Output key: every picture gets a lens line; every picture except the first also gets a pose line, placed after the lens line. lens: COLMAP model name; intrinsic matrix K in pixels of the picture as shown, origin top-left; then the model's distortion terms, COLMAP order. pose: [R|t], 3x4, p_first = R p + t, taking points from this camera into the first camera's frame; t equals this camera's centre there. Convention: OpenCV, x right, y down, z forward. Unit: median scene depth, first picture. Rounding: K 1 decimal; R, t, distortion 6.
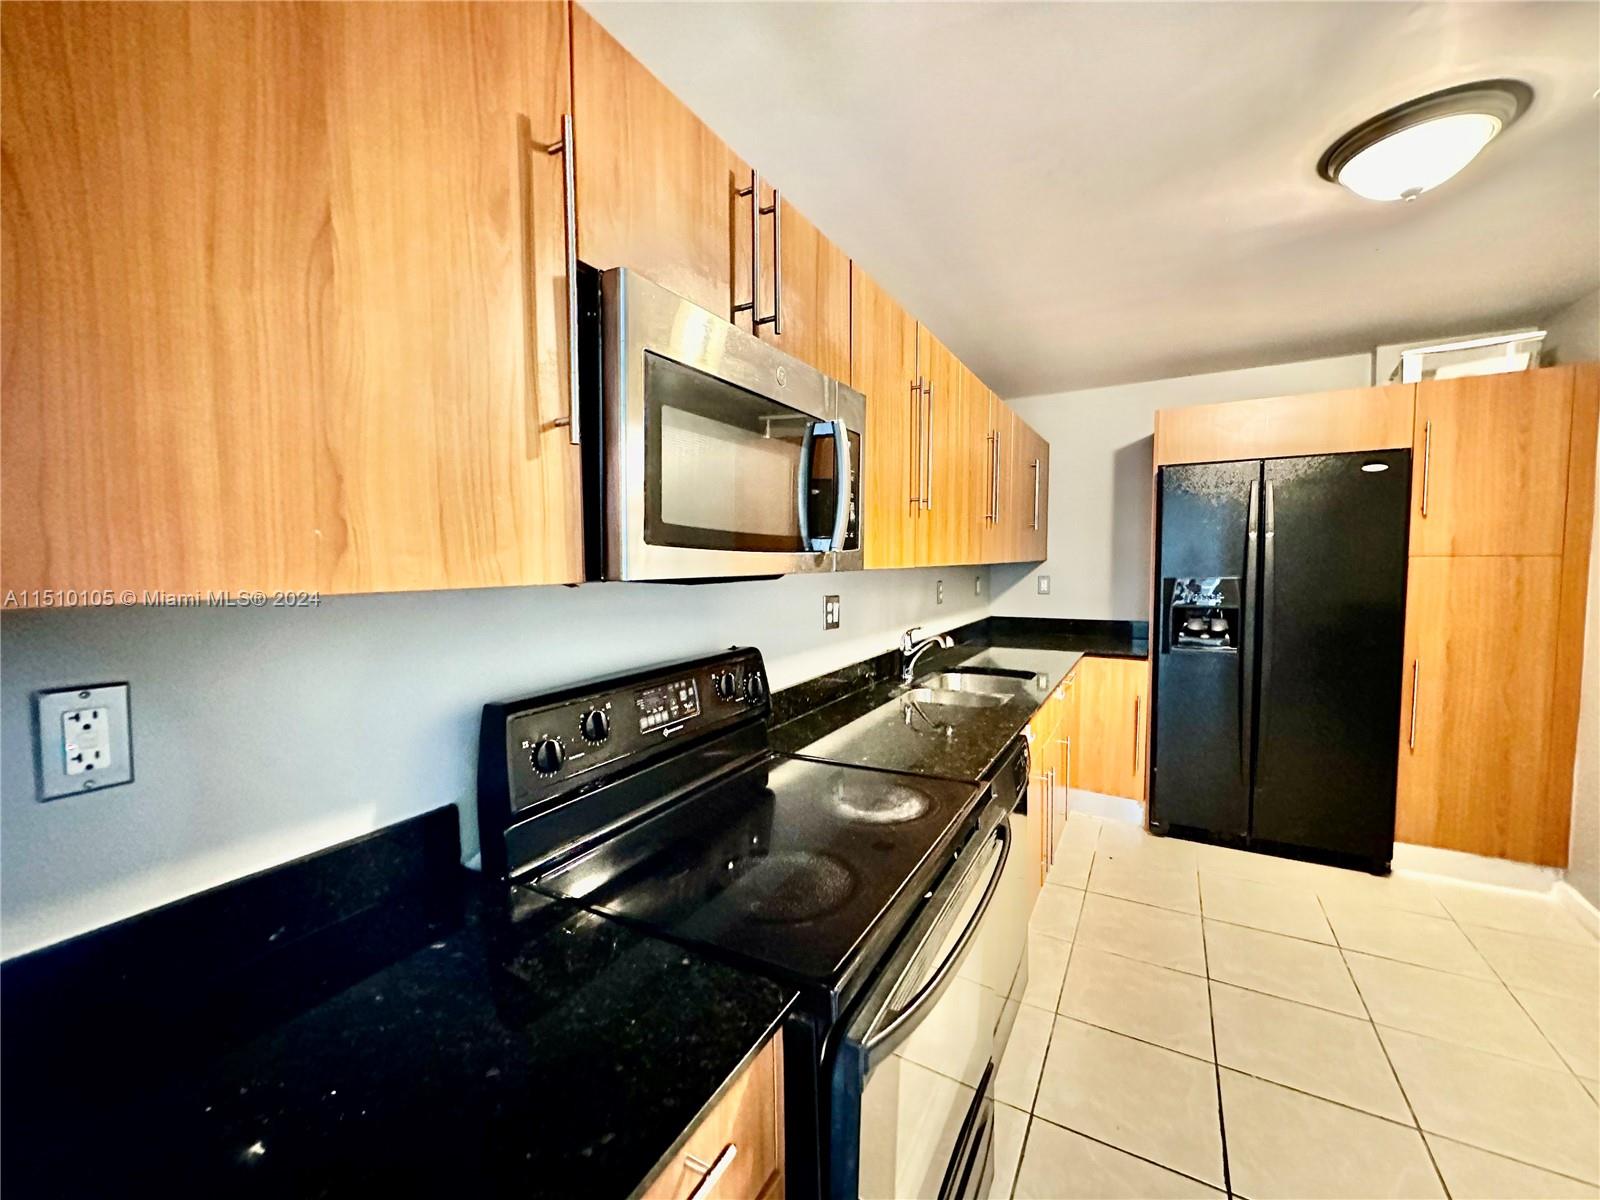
lens RADIAL K [[637.4, 0, 801.0], [0, 637.4, 599.4], [0, 0, 1]] dist [-0.002378, 0.001175]
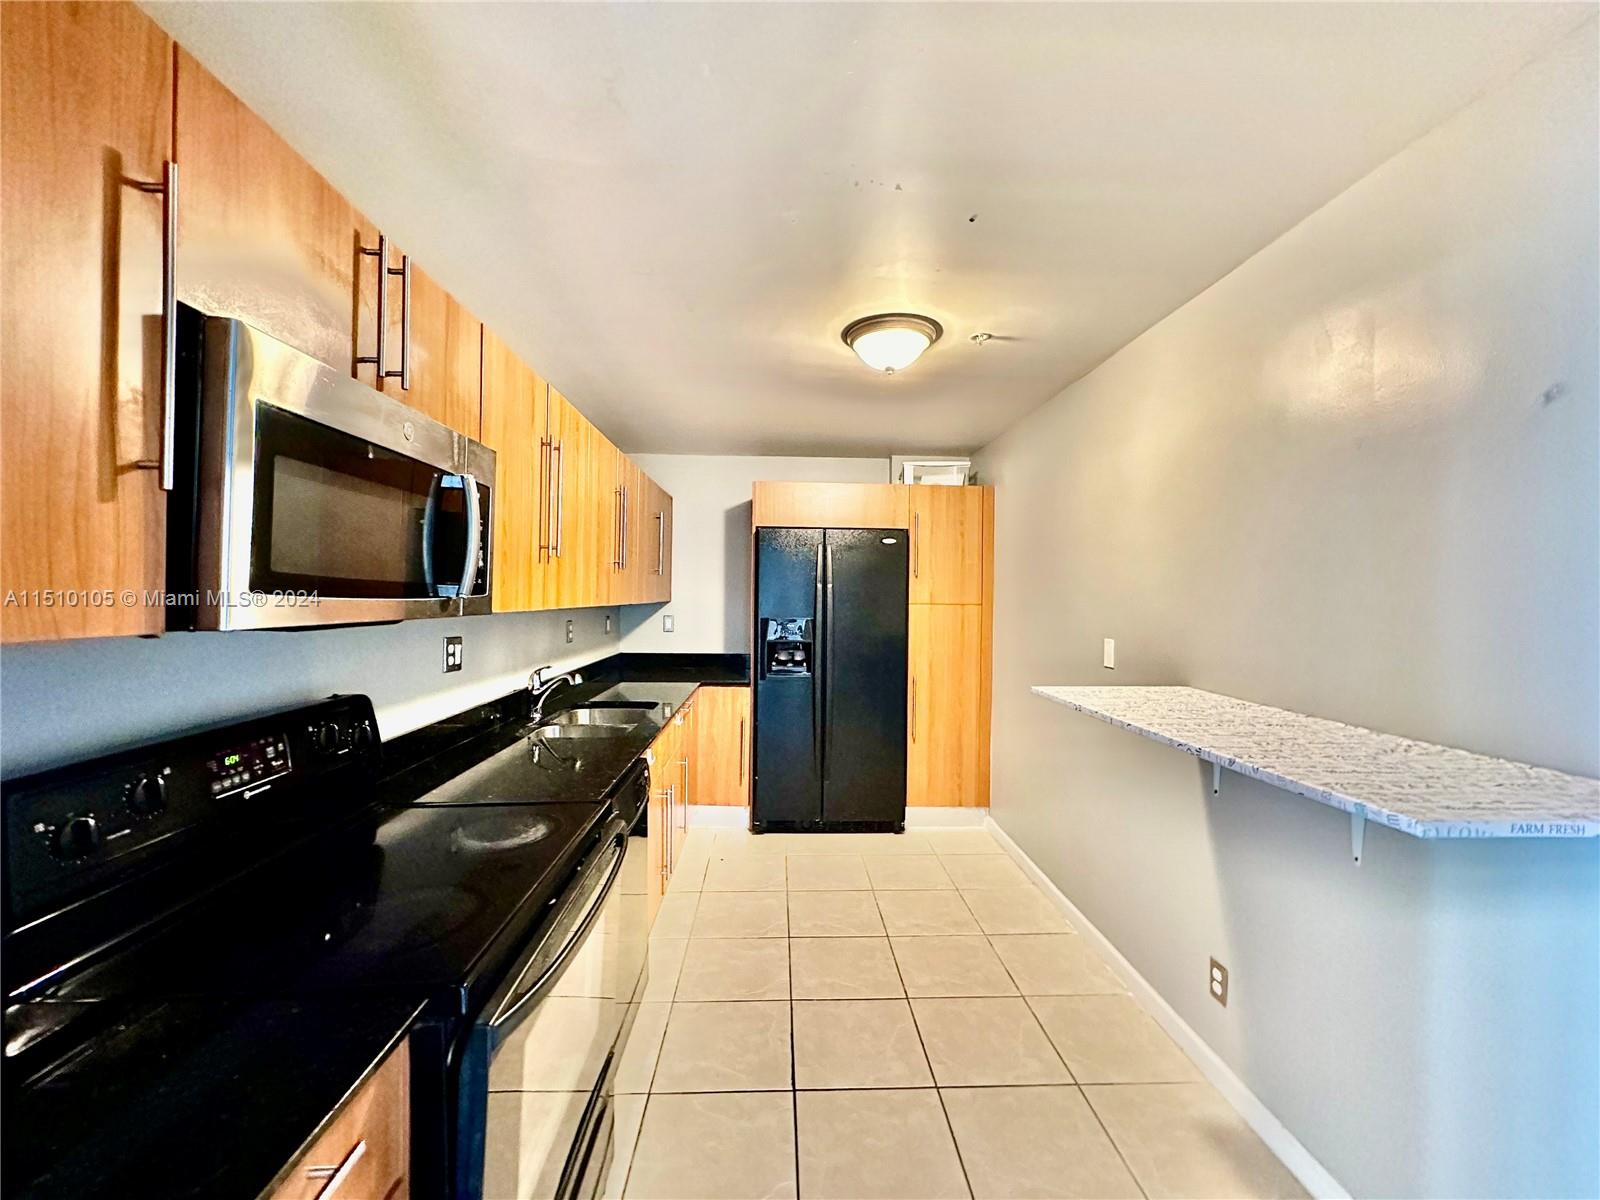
lens RADIAL K [[637.4, 0, 799.8], [0, 637.4, 600.1], [0, 0, 1]] dist [-0.002378, 0.001175]
pose [[0.849427, 0.016006, 0.527463, -0.023007], [0.013273, 0.998576, -0.051678, -0.007026], [-0.527539, 0.050898, 0.848005, -0.151551]]
